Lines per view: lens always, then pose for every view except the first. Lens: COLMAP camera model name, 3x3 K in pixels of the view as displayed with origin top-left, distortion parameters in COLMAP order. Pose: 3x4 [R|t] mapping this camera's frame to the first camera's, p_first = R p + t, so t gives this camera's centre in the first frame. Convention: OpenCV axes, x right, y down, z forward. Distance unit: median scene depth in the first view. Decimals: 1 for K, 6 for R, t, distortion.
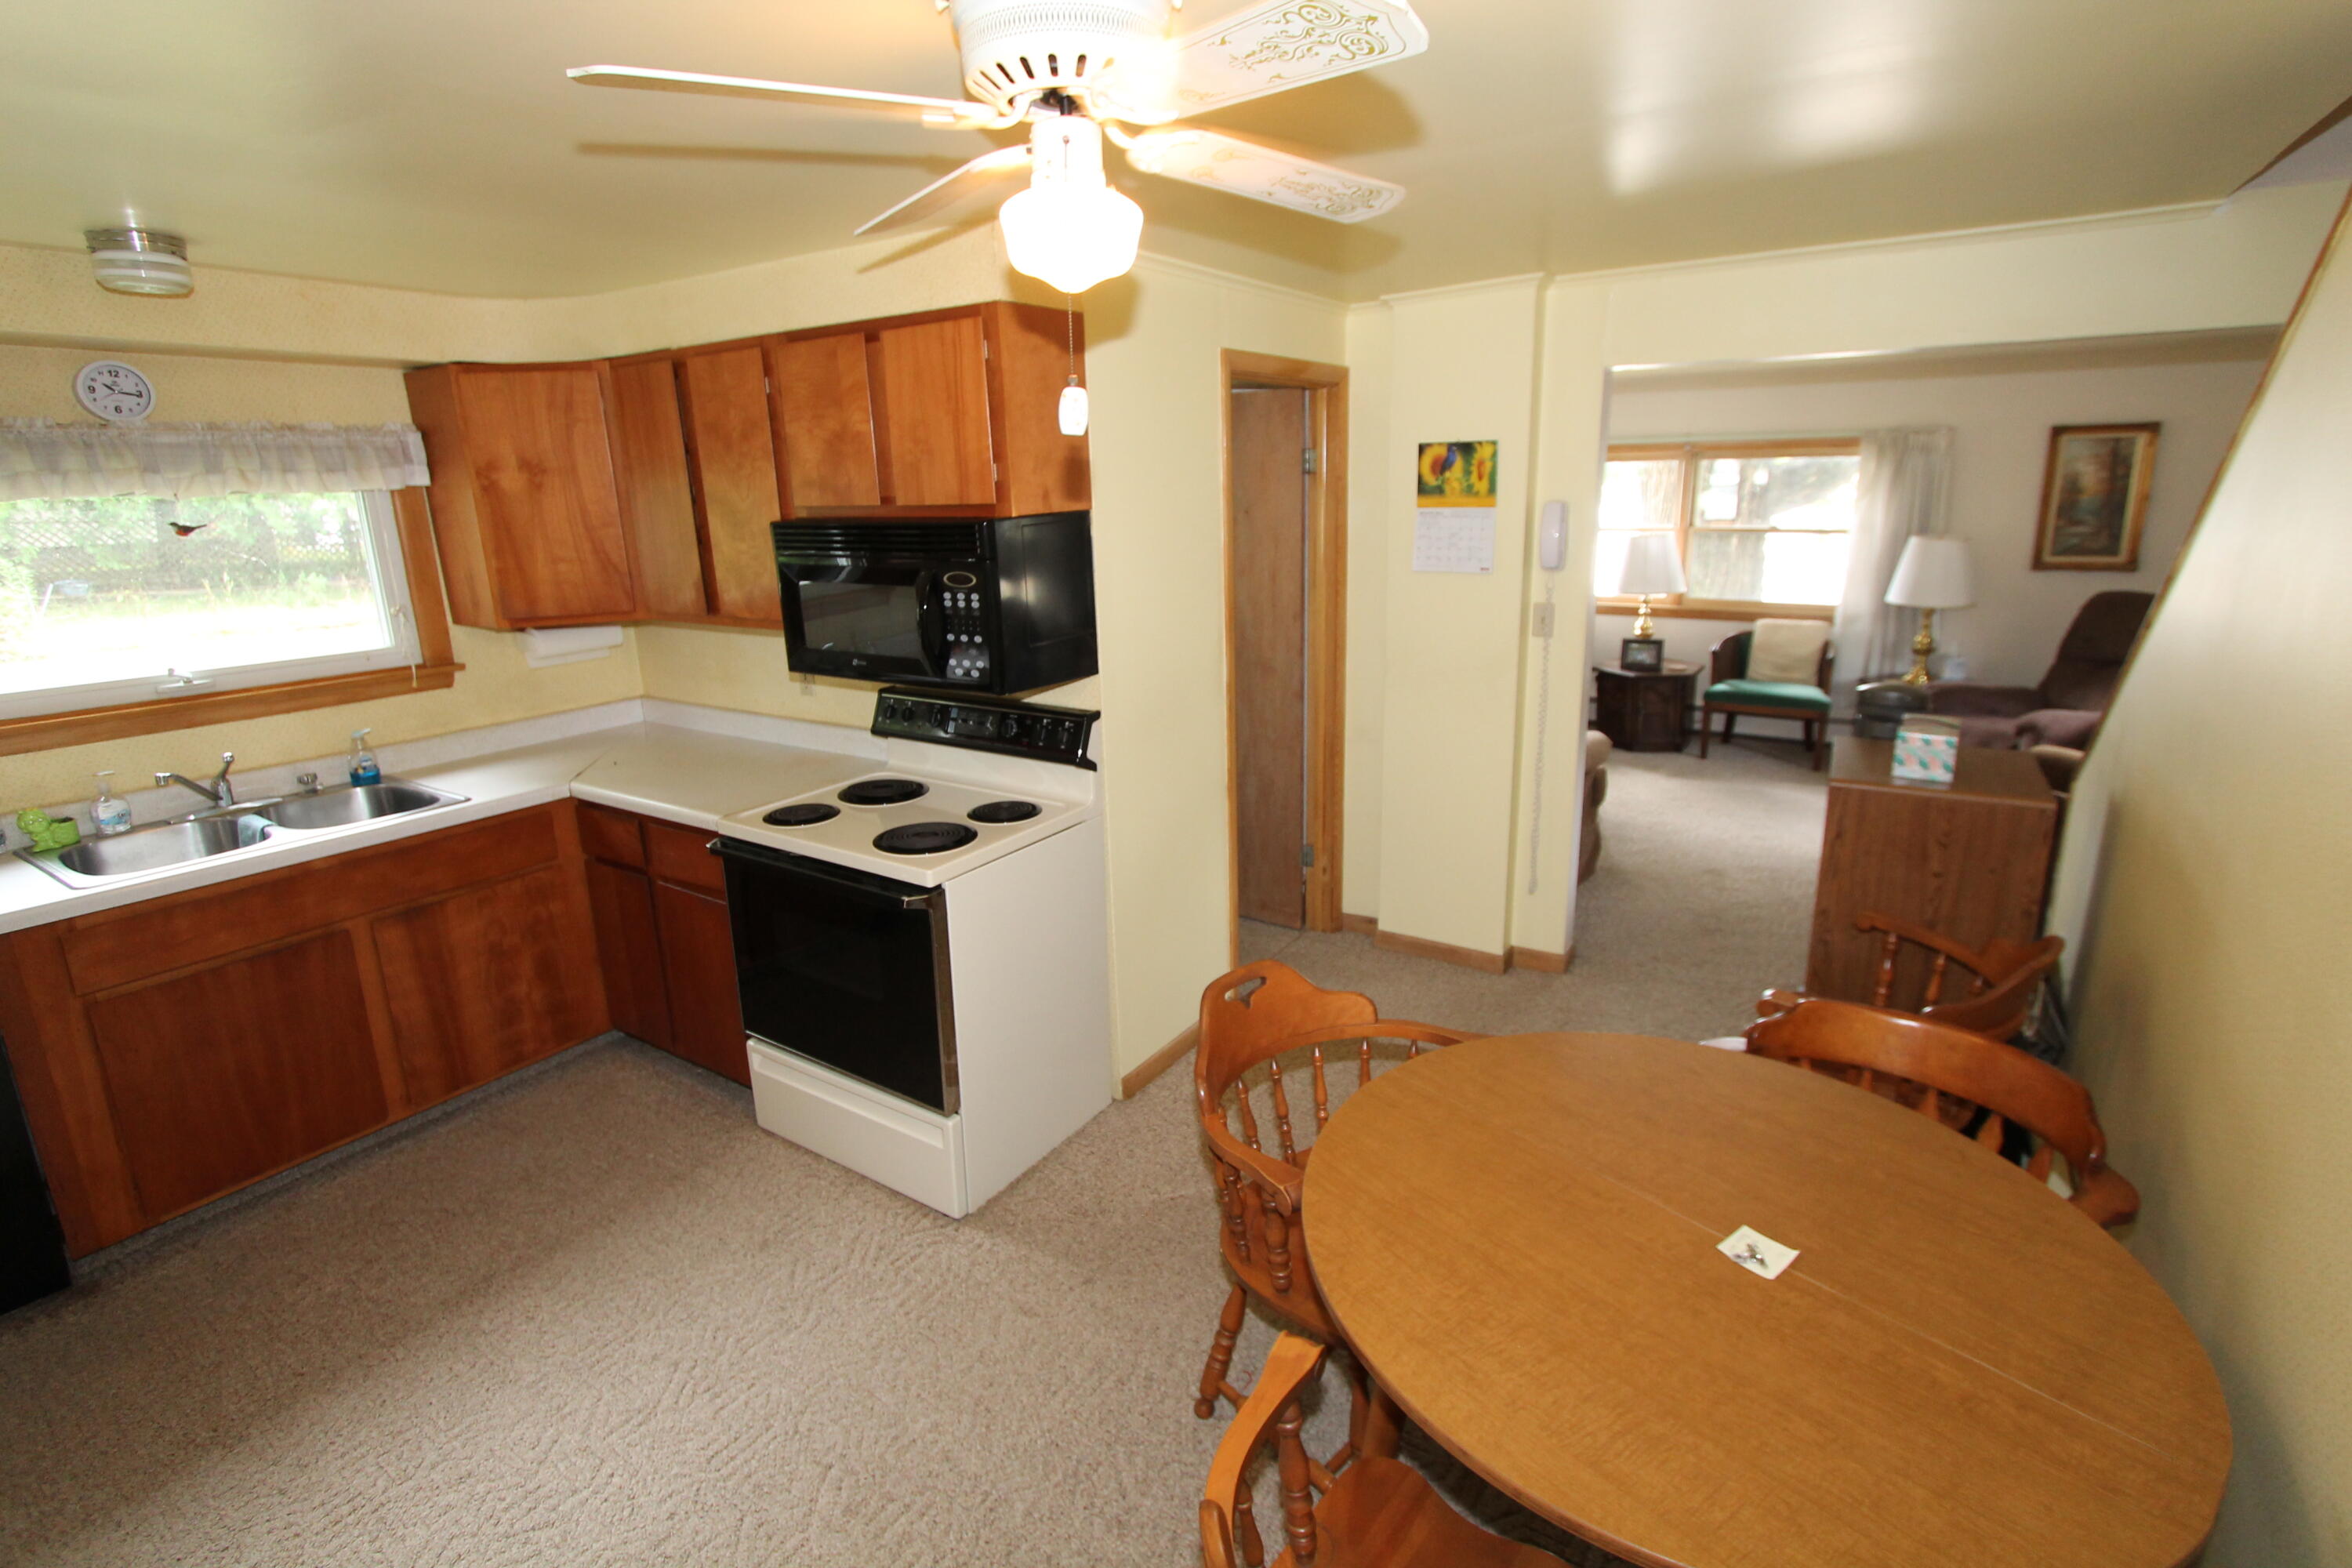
lens RADIAL K [[1101.5, 0, 1173.7], [0, 1101.5, 768.3], [0, 0, 1]] dist [-0.010679, 0.001662]
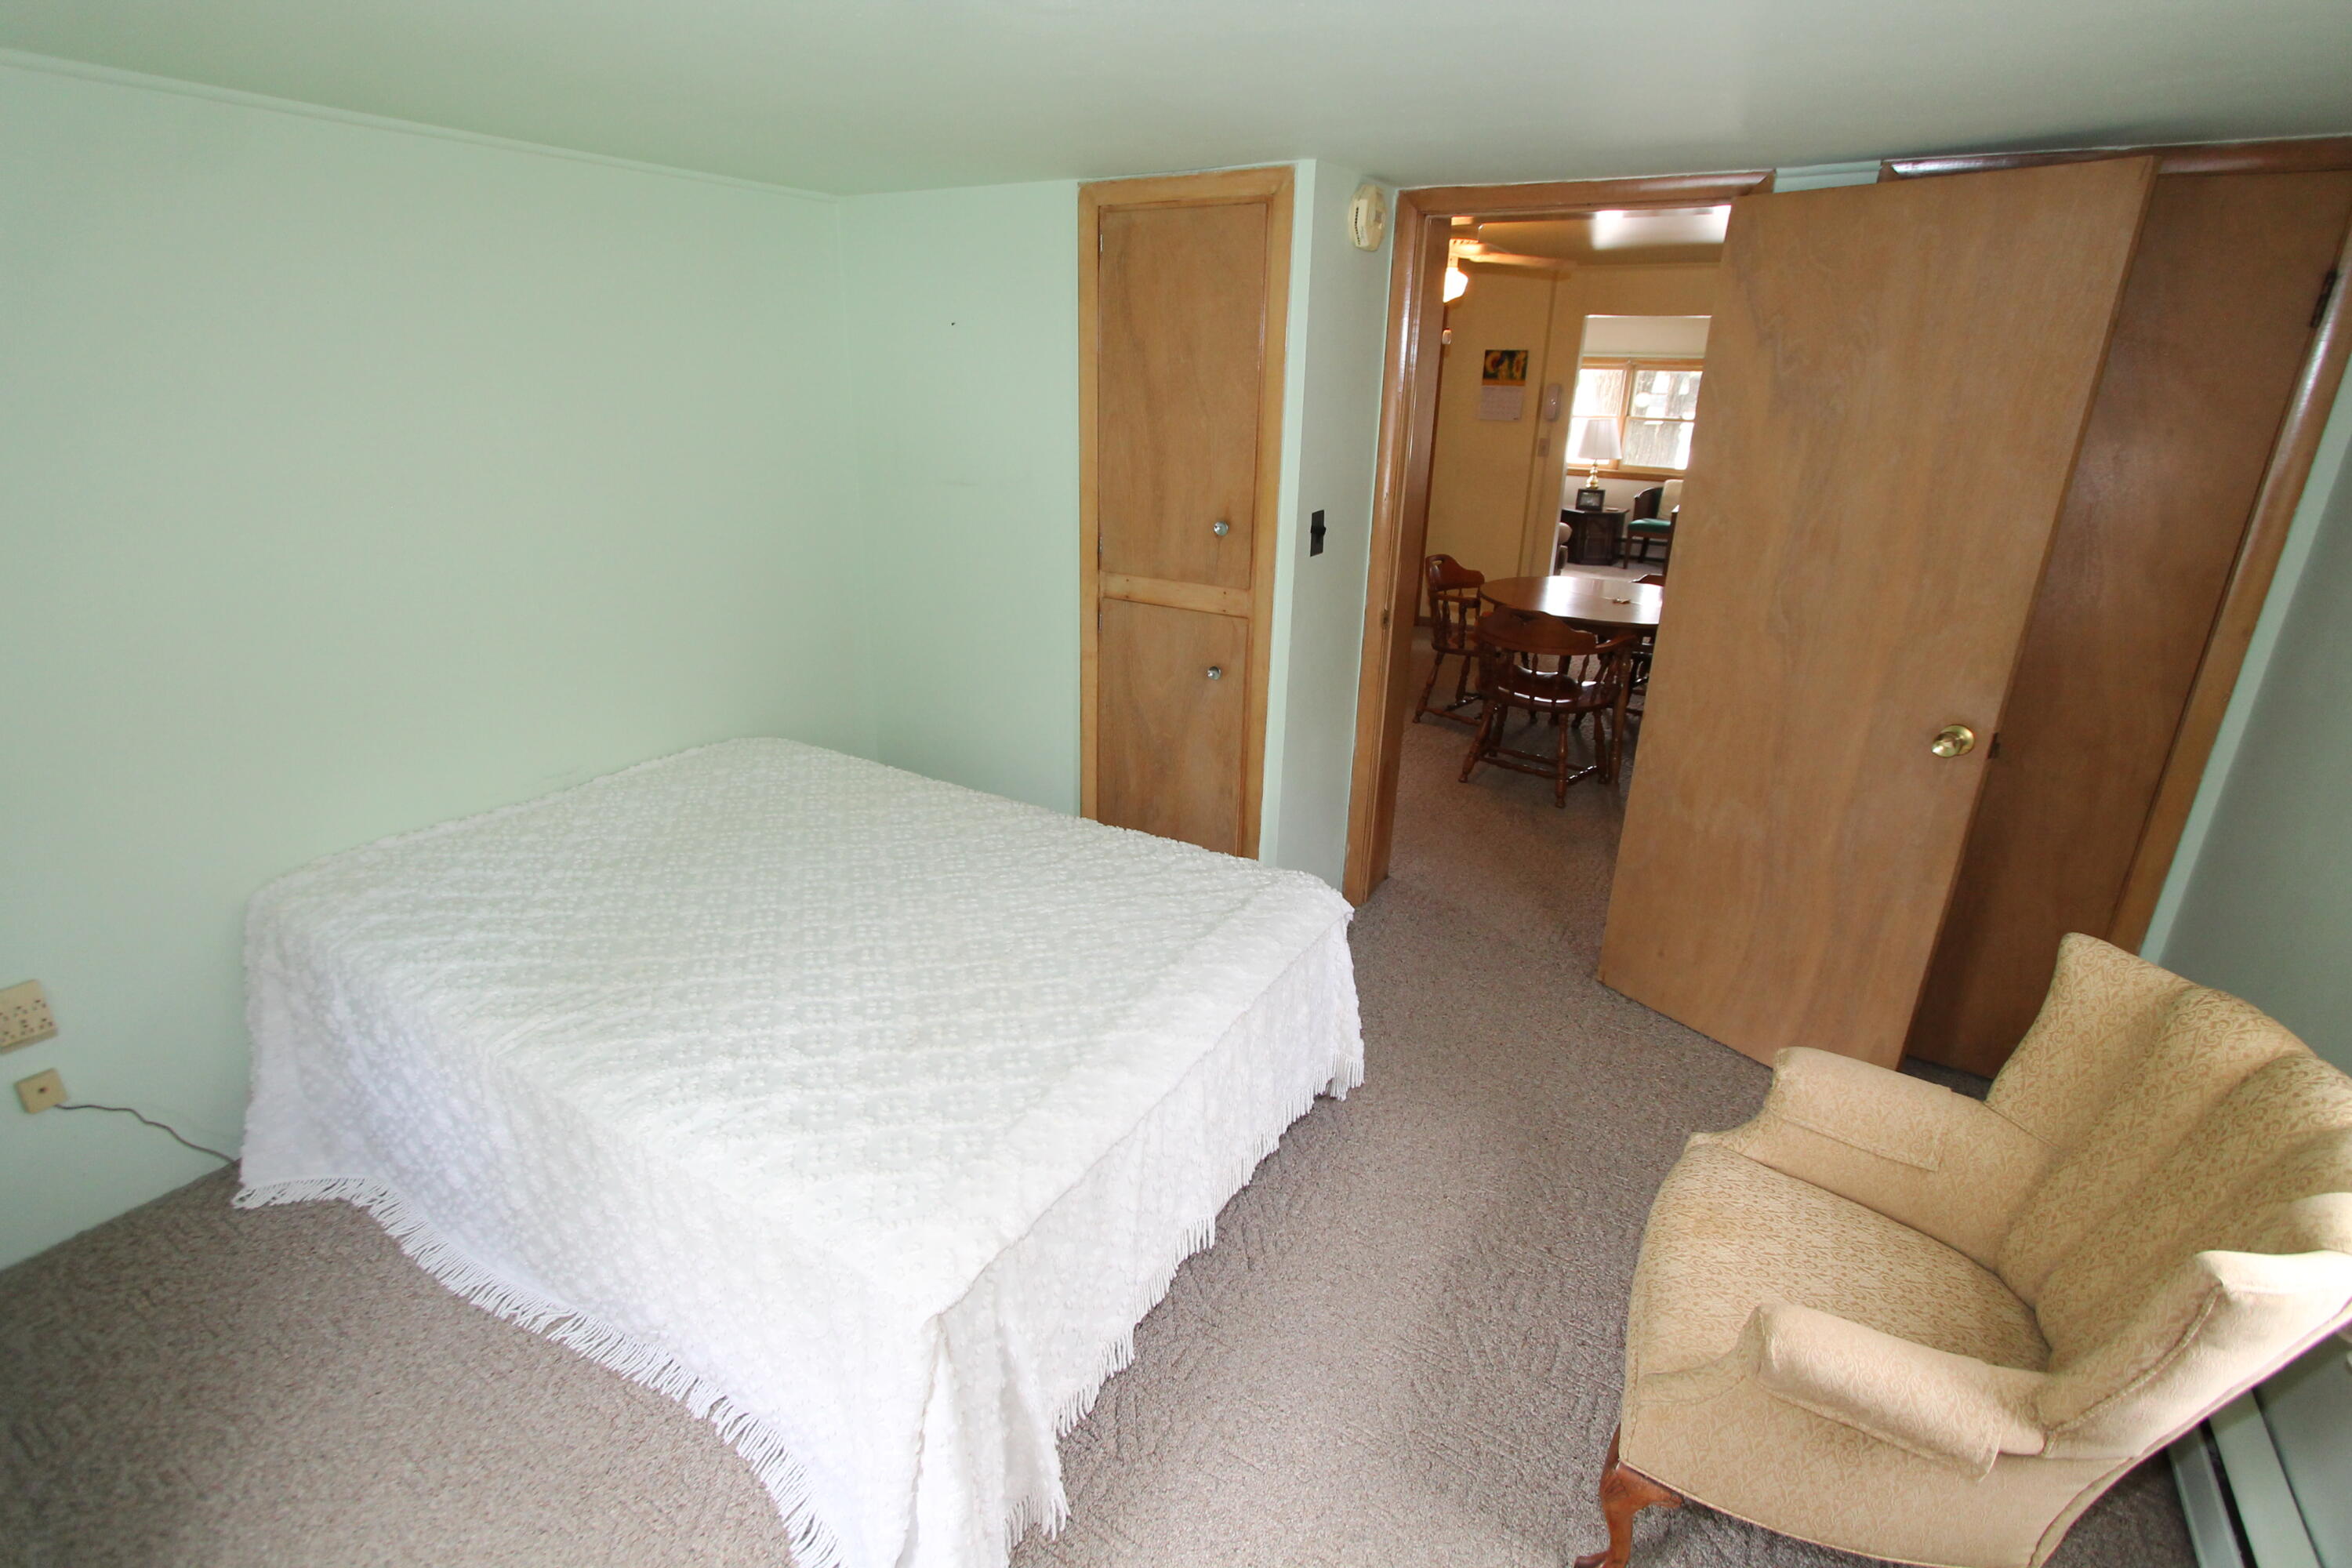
lens RADIAL K [[1101.5, 0, 1177.2], [0, 1101.5, 794.4], [0, 0, 1]] dist [-0.010679, 0.001662]
pose [[0.998080, 0.021708, 0.058015, -0.487071], [-0.027846, 0.993849, 0.107183, 0.337433], [-0.055331, -0.108592, 0.992545, -1.135864]]
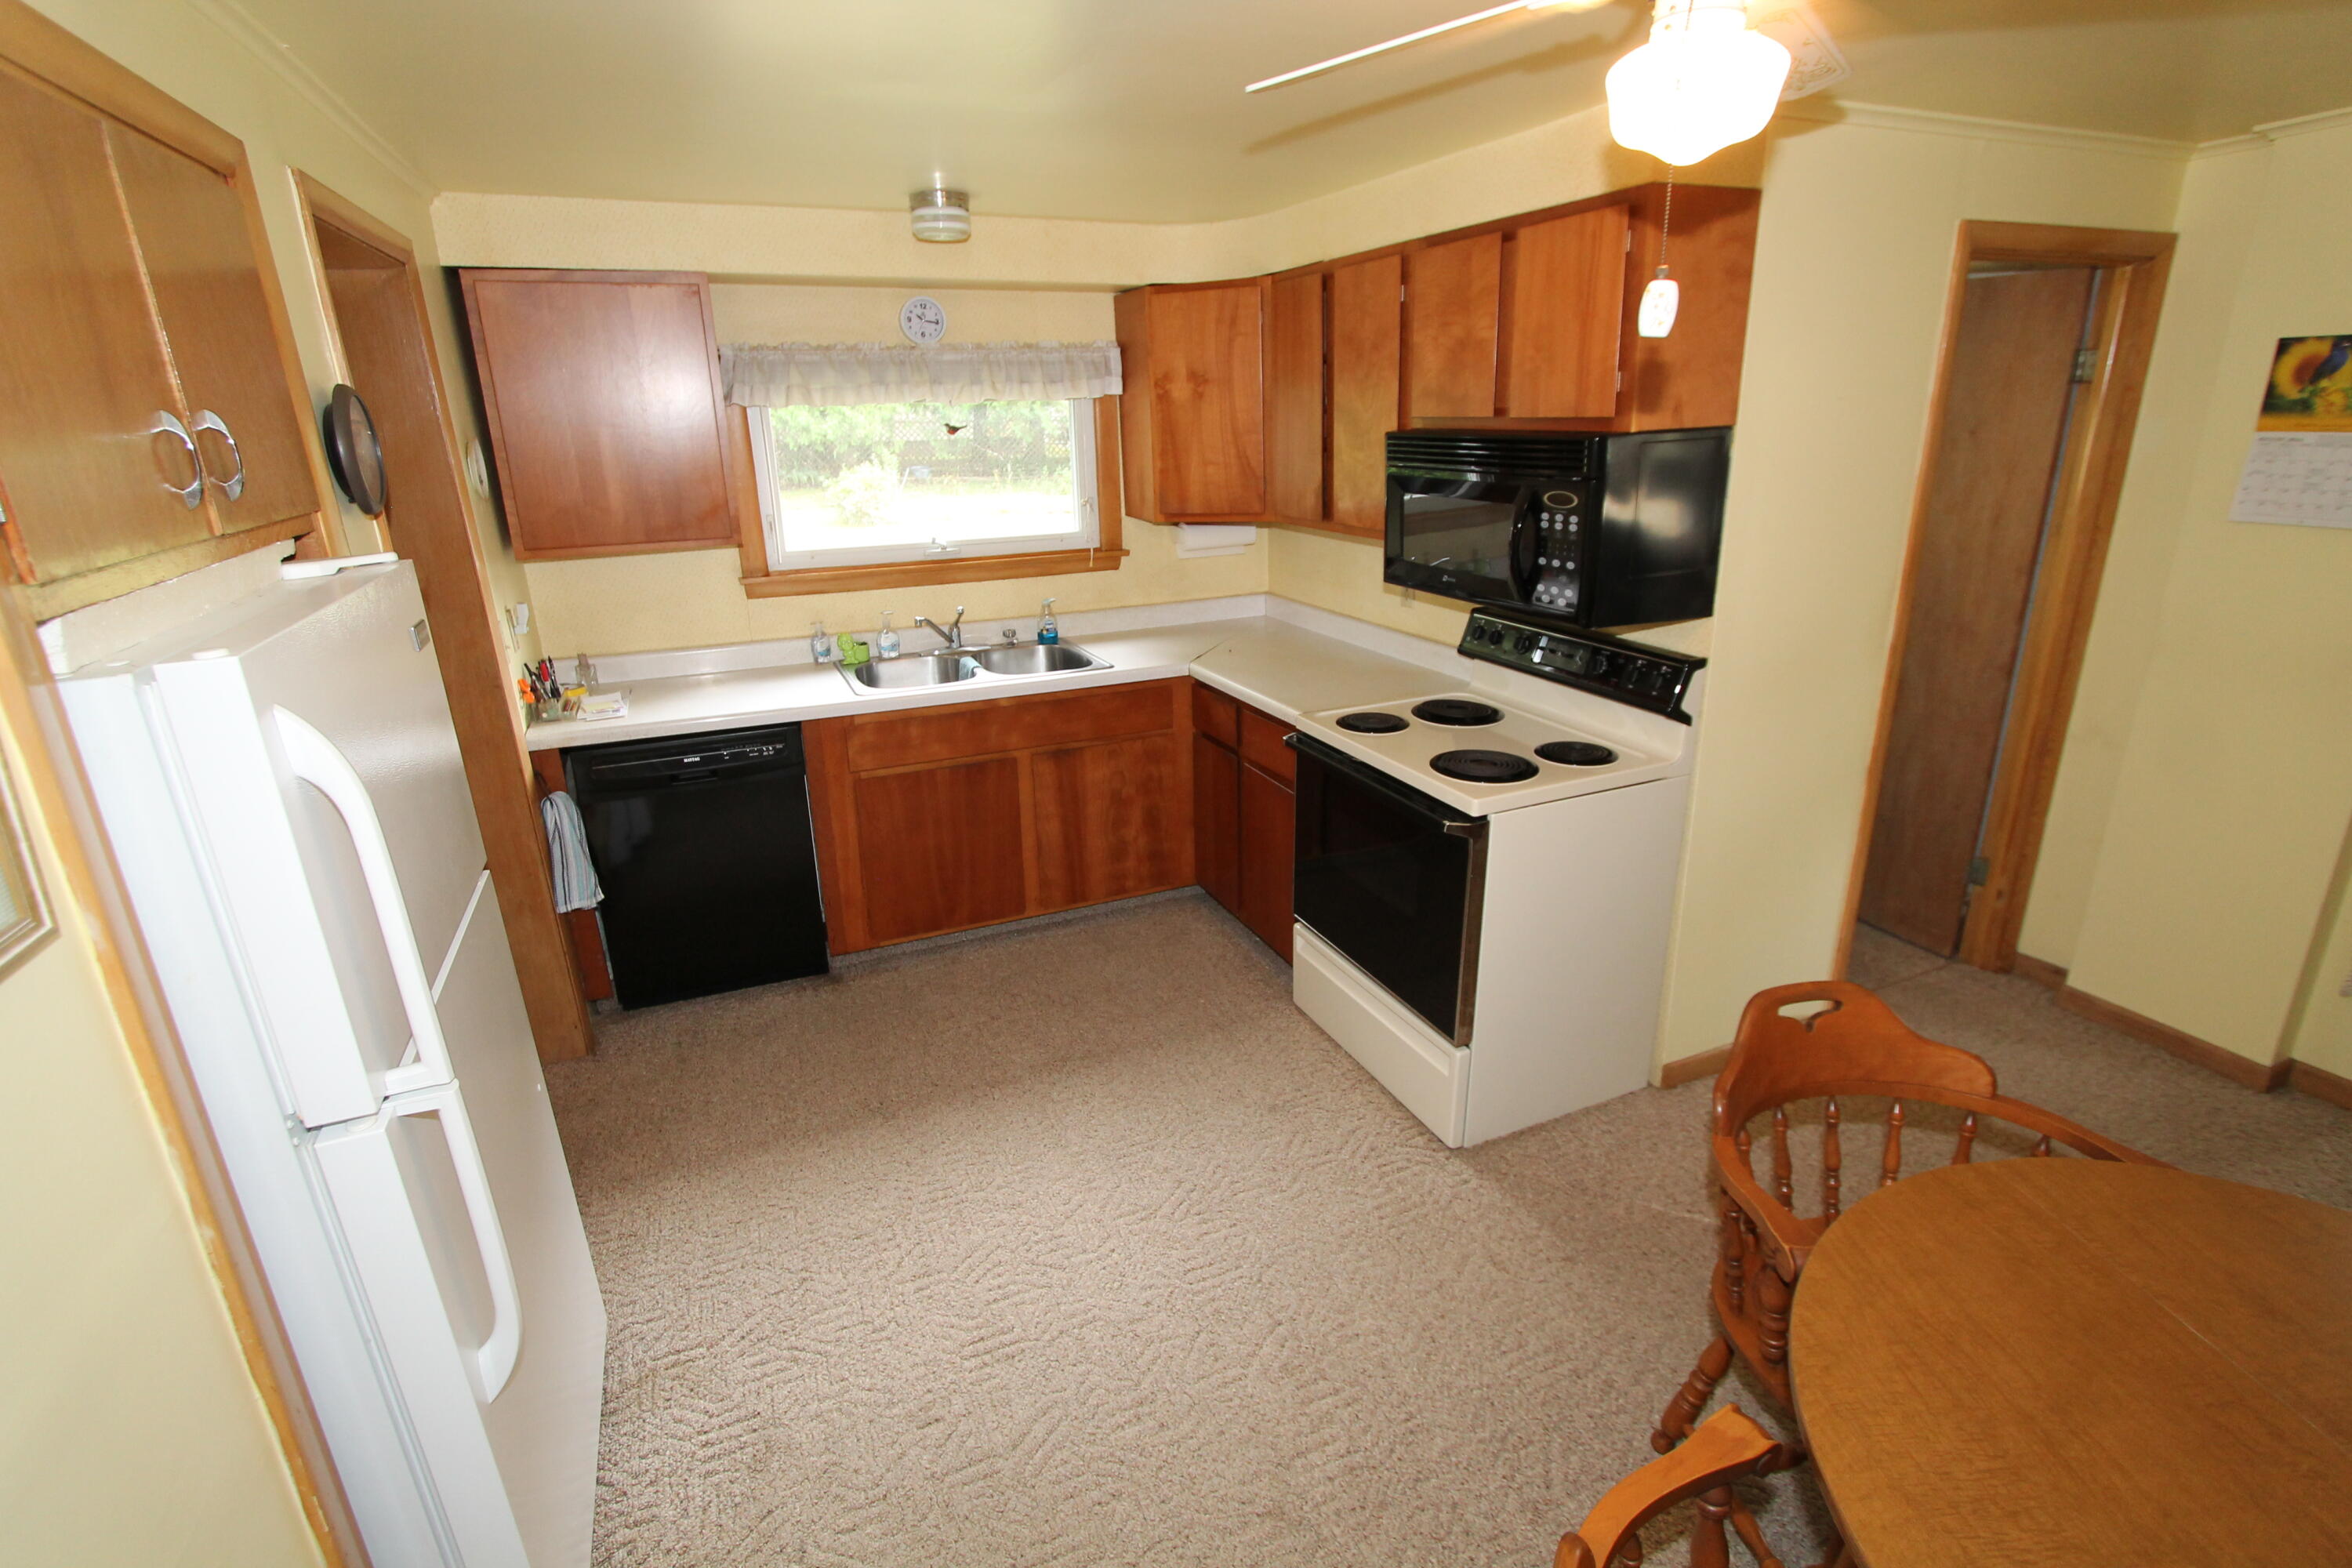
lens RADIAL K [[1101.5, 0, 1177.5], [0, 1101.5, 768.4], [0, 0, 1]] dist [-0.010679, 0.001662]
pose [[0.837470, 0.175438, -0.517557, 0.048788], [-0.136245, 0.984192, 0.113154, -0.007673], [0.529226, -0.024248, 0.848134, 0.030152]]
